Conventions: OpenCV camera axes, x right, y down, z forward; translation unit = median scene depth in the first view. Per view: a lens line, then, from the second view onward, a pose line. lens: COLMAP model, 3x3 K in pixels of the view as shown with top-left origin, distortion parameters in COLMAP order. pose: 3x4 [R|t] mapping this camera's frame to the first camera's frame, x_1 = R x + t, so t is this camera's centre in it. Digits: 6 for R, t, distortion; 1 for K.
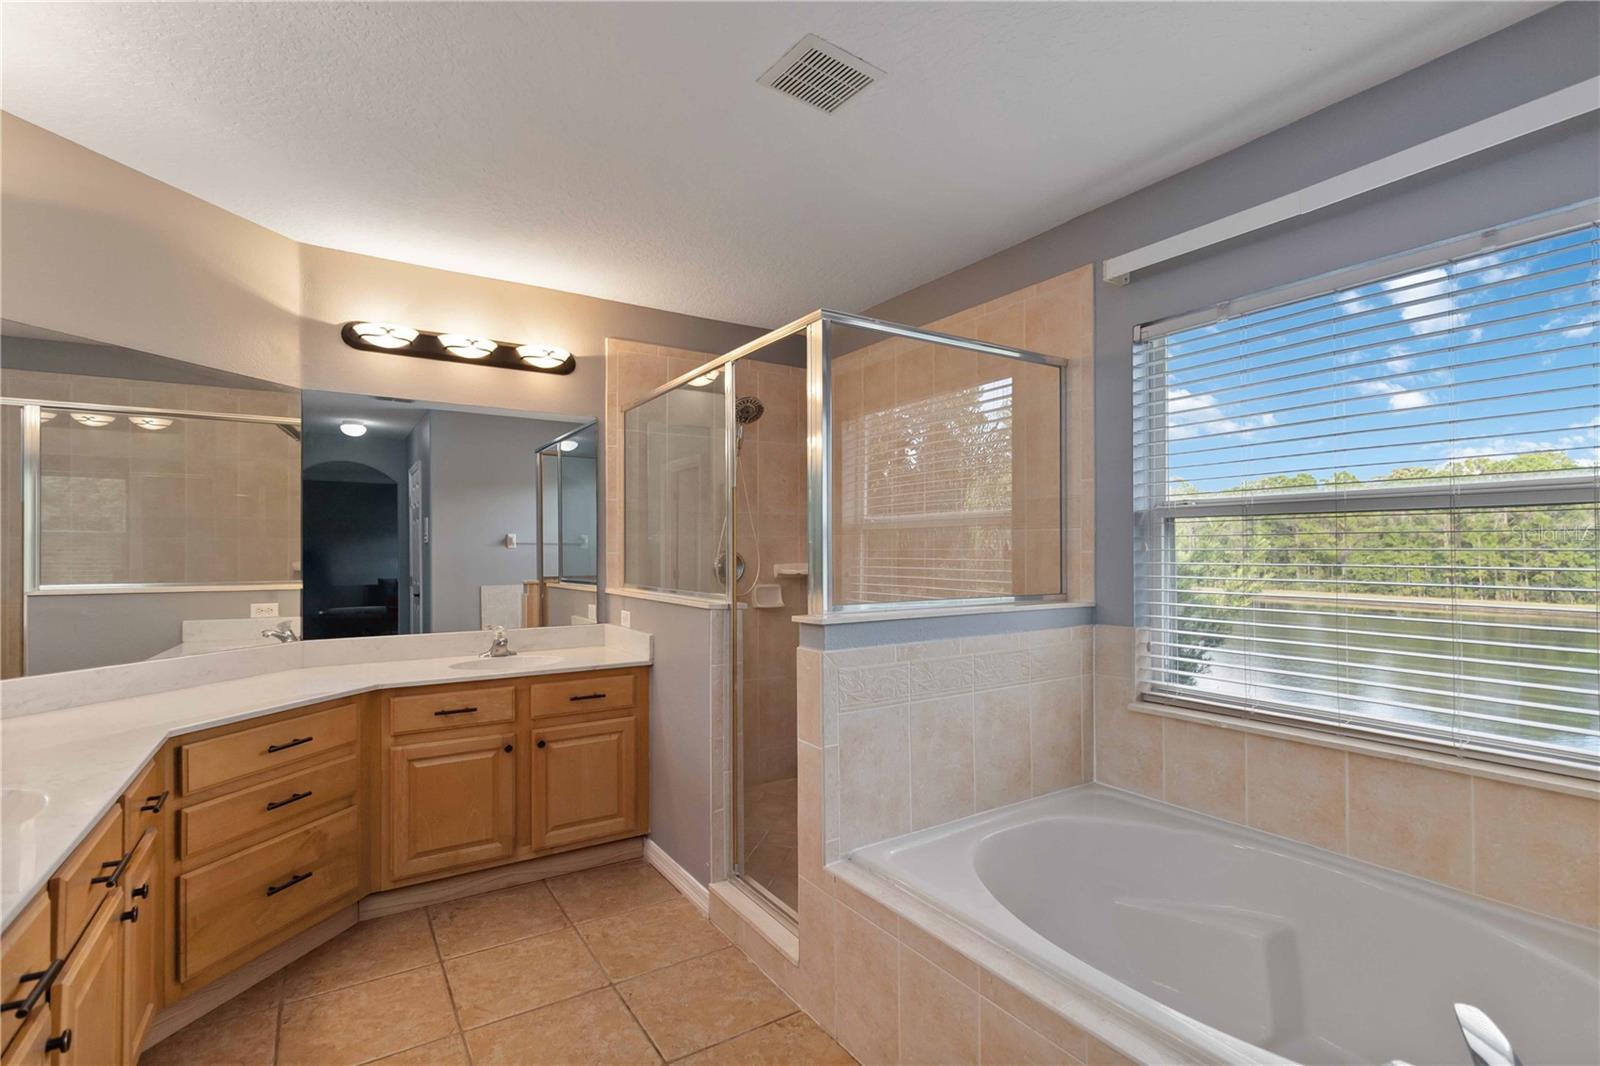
lens RADIAL K [[739.4, 0, 791.6], [0, 739.4, 539.4], [0, 0, 1]] dist [0.001788, 0.000224]
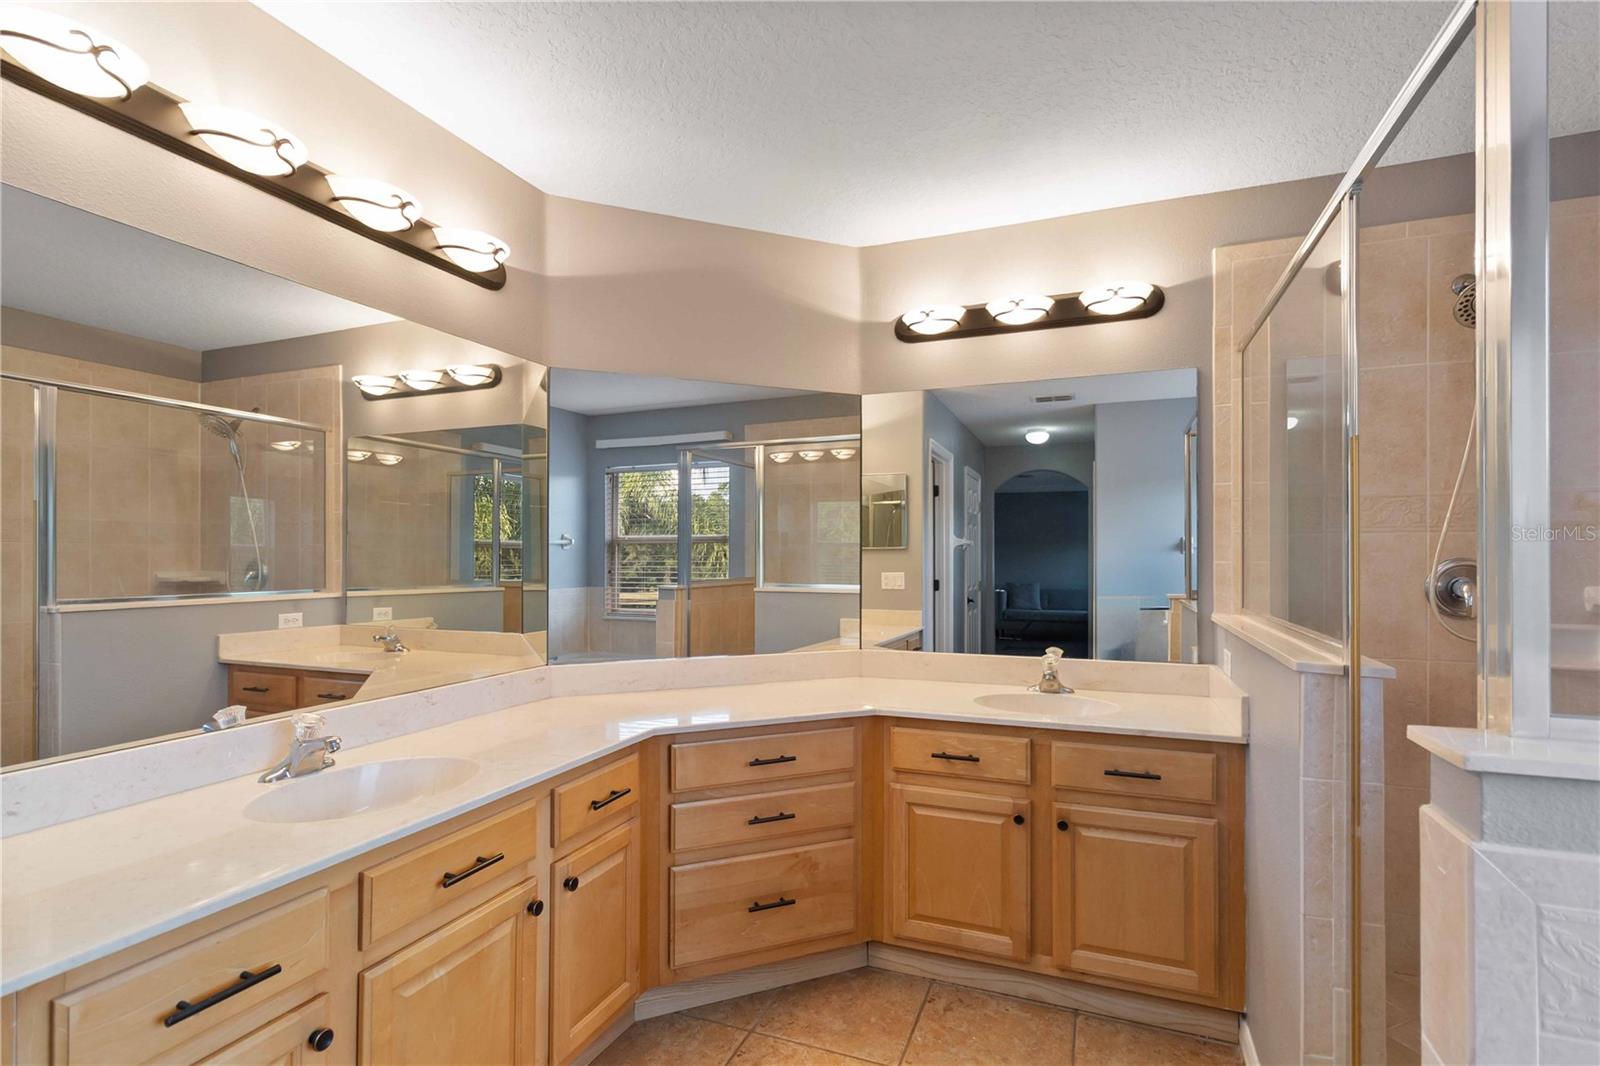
lens RADIAL K [[739.4, 0, 820.7], [0, 739.4, 552.8], [0, 0, 1]] dist [0.001788, 0.000224]
pose [[0.597690, -0.003086, -0.801721, 0.104940], [0.011856, 0.999917, 0.004990, 0.002335], [0.801640, -0.012488, 0.597677, 0.383836]]
